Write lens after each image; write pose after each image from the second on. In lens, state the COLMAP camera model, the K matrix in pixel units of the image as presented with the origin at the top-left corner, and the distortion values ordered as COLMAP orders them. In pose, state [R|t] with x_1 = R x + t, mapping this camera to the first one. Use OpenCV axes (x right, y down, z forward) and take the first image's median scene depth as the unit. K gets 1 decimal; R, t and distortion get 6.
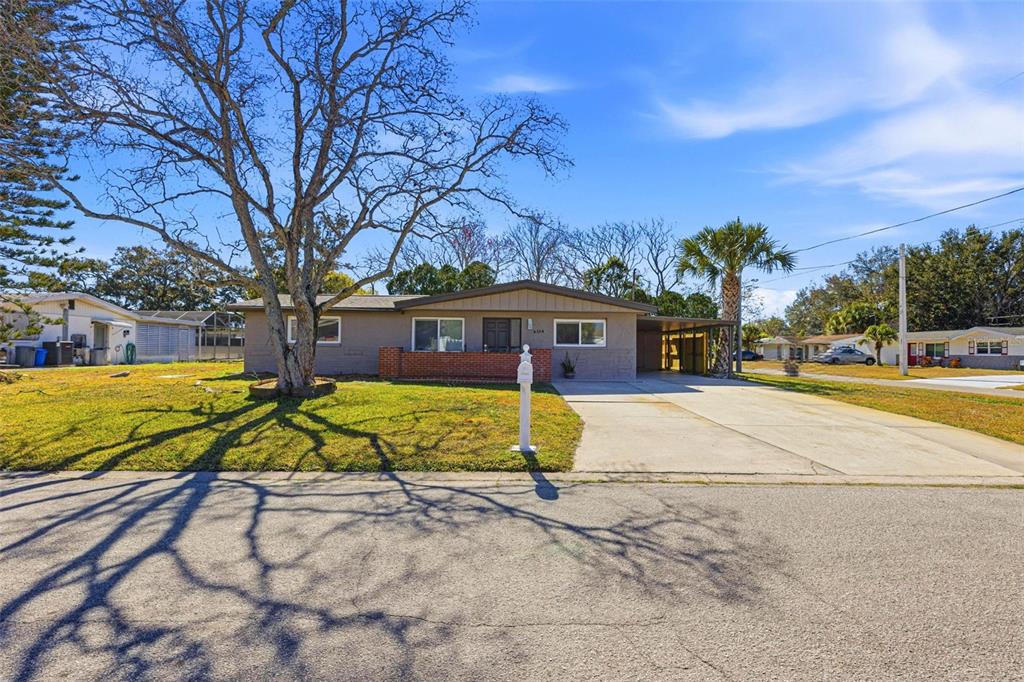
lens RADIAL K [[463.5, 0, 514.2], [0, 463.5, 343.0], [0, 0, 1]] dist [0.001258, -0.001690]
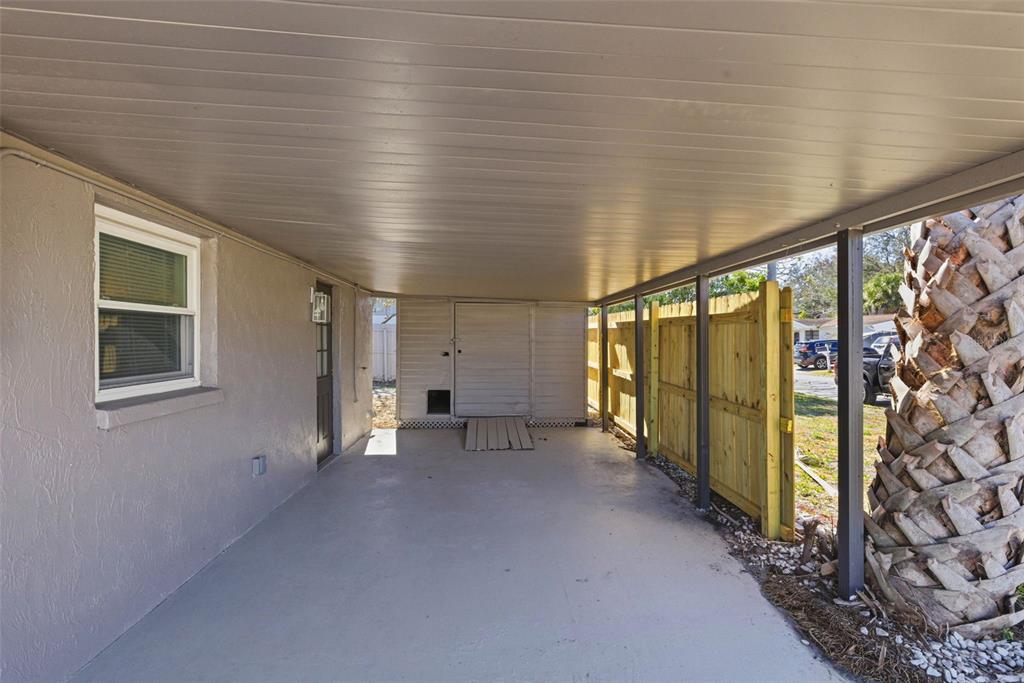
lens RADIAL K [[463.5, 0, 510.2], [0, 463.5, 339.2], [0, 0, 1]] dist [0.001258, -0.001690]
pose [[0.998860, -0.015536, 0.045131, 0.256984], [0.014778, 0.999745, 0.017087, -0.005553], [-0.045385, -0.016401, 0.998835, 0.696486]]
